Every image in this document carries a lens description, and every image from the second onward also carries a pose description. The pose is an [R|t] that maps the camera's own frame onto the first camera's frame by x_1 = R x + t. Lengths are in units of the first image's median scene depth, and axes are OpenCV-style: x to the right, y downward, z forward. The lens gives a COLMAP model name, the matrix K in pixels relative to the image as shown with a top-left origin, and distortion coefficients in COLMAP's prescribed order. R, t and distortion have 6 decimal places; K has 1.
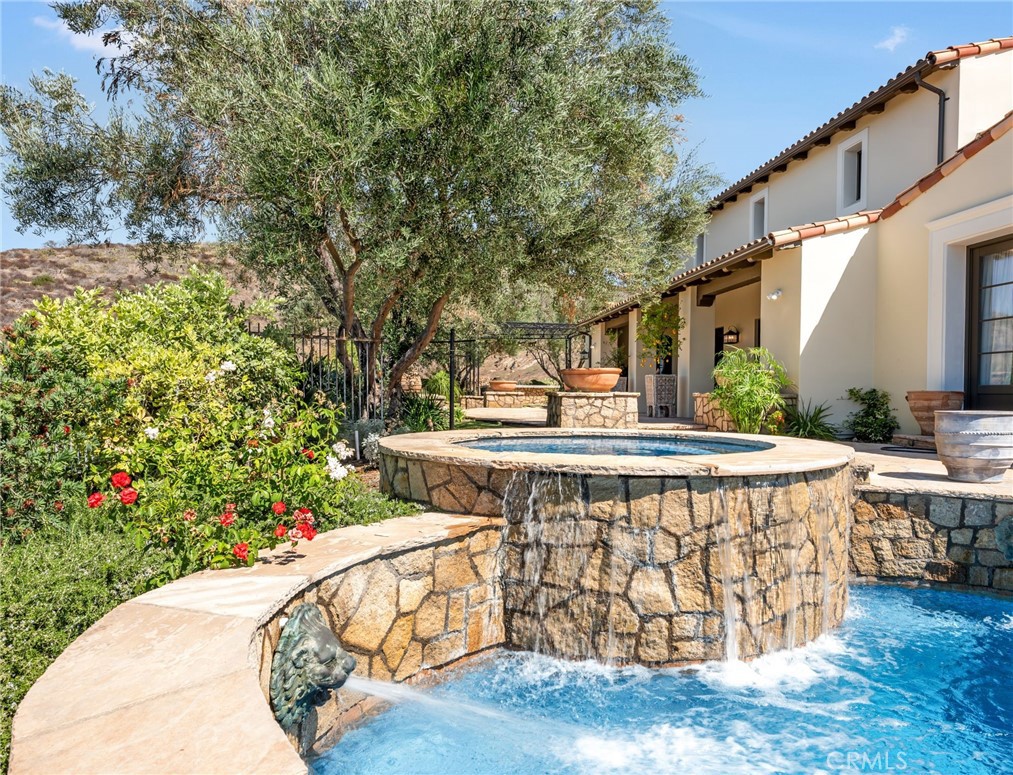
lens RADIAL K [[648.5, 0, 506.9], [0, 648.5, 397.8], [0, 0, 1]] dist [0.004420, 0.000918]
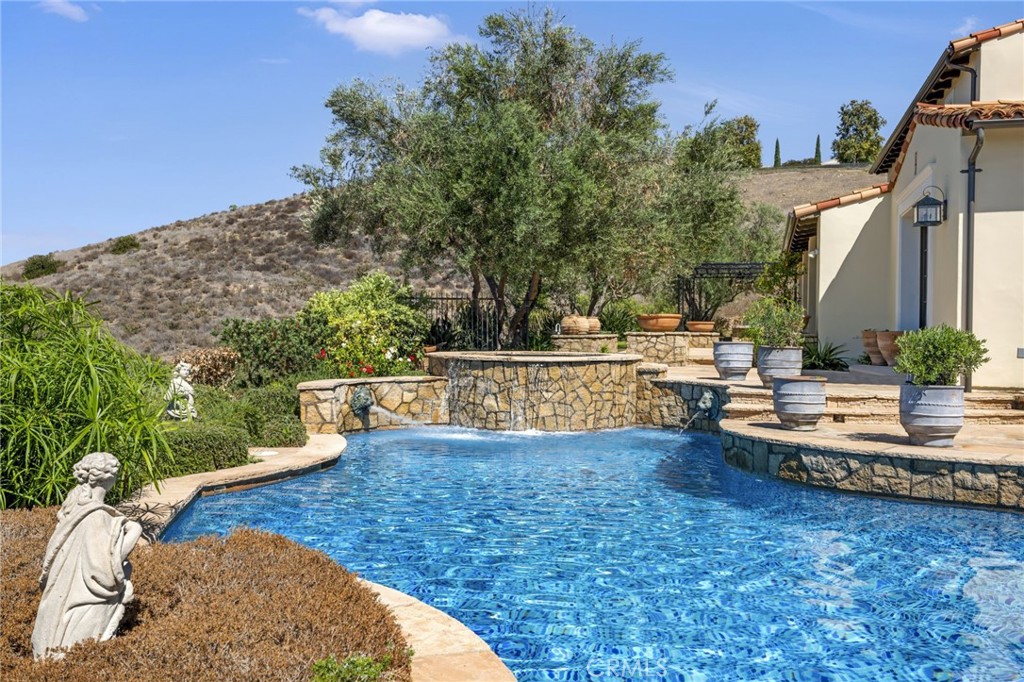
lens RADIAL K [[875.5, 0, 512.7], [0, 875.5, 336.2], [0, 0, 1]] dist [-0.014656, -0.005026]
pose [[0.906777, 0.003784, -0.421594, 1.297415], [-0.006424, 0.999968, -0.004841, 0.022468], [0.421562, 0.007098, 0.906772, -1.609969]]
